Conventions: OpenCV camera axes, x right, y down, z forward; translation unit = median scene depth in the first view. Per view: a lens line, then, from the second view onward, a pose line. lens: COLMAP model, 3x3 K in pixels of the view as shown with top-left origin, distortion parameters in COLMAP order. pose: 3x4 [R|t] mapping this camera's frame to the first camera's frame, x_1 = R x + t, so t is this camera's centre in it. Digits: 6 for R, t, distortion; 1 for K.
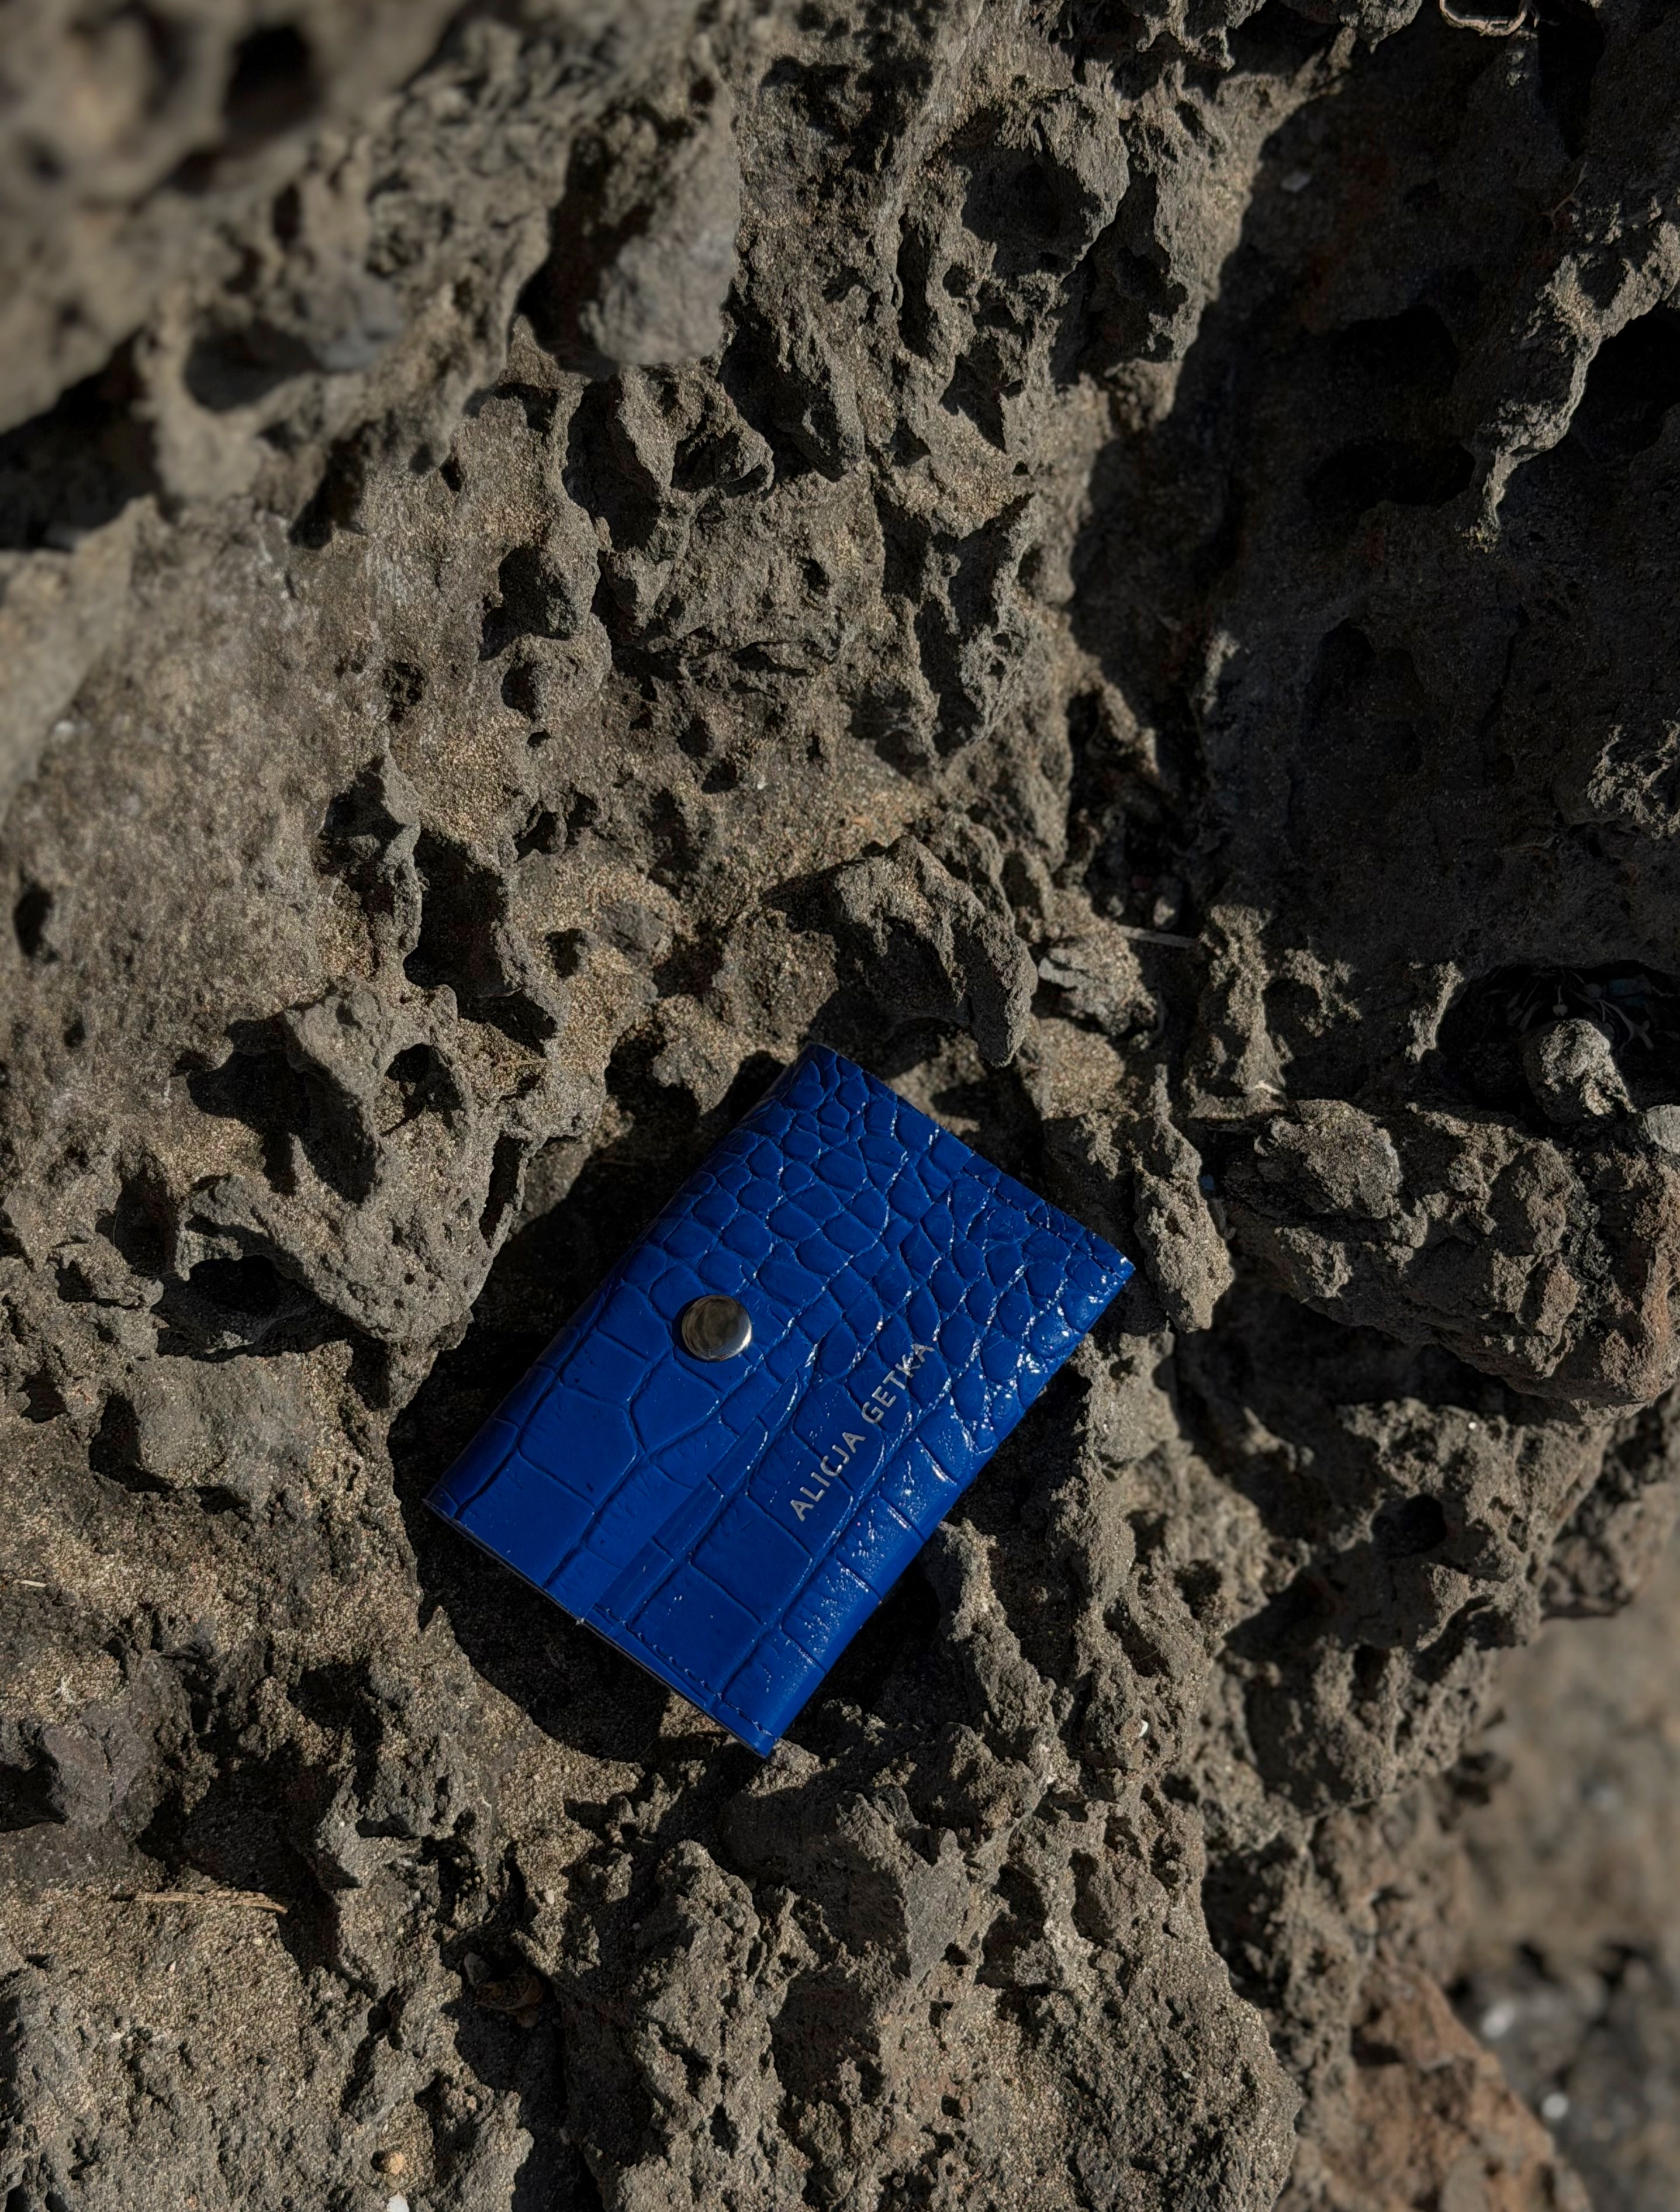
lens RADIAL K [[3790.6, 0, 839.0], [0, 3790.6, 1119.5], [0, 0, 1]] dist [0.122927, 0.000000]
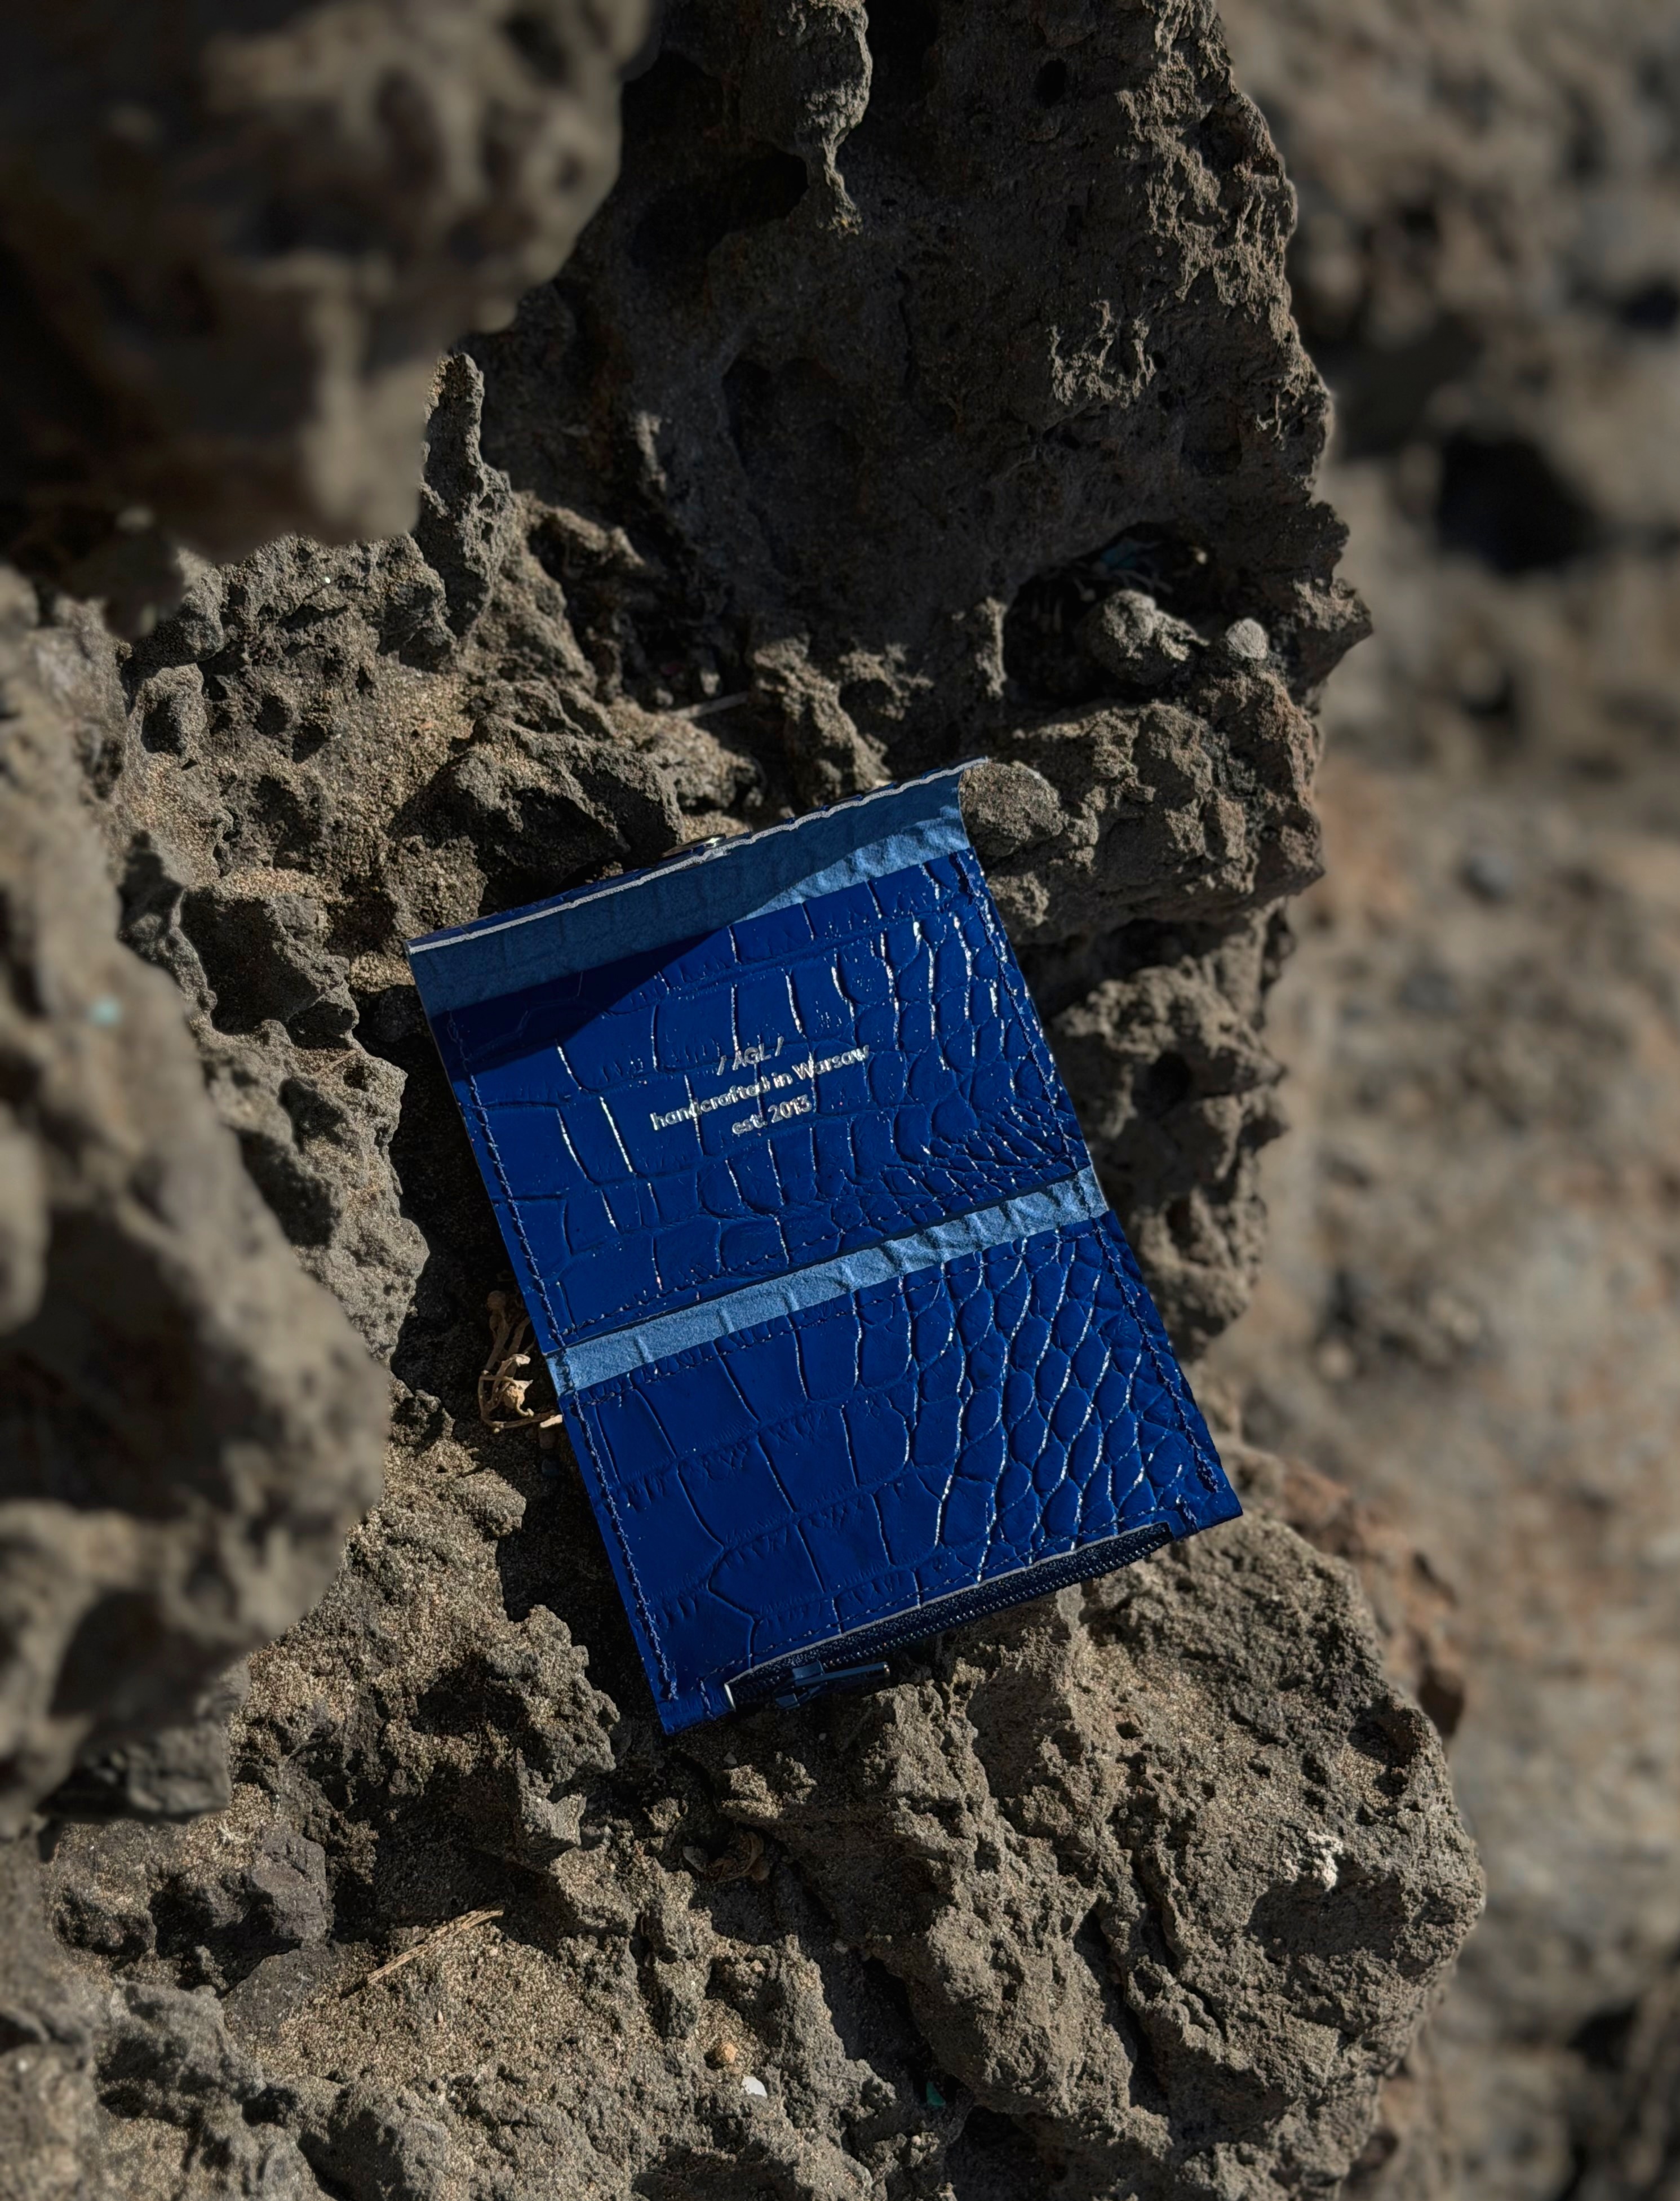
lens RADIAL K [[3771.5, 0, 831.6], [0, 3771.5, 1168.7], [0, 0, 1]] dist [0.122927, 0.000000]
pose [[0.821407, -0.470801, 0.321927, -0.306721], [0.453882, 0.881395, 0.130898, -0.061022], [-0.345371, 0.038596, 0.937672, 0.012202]]
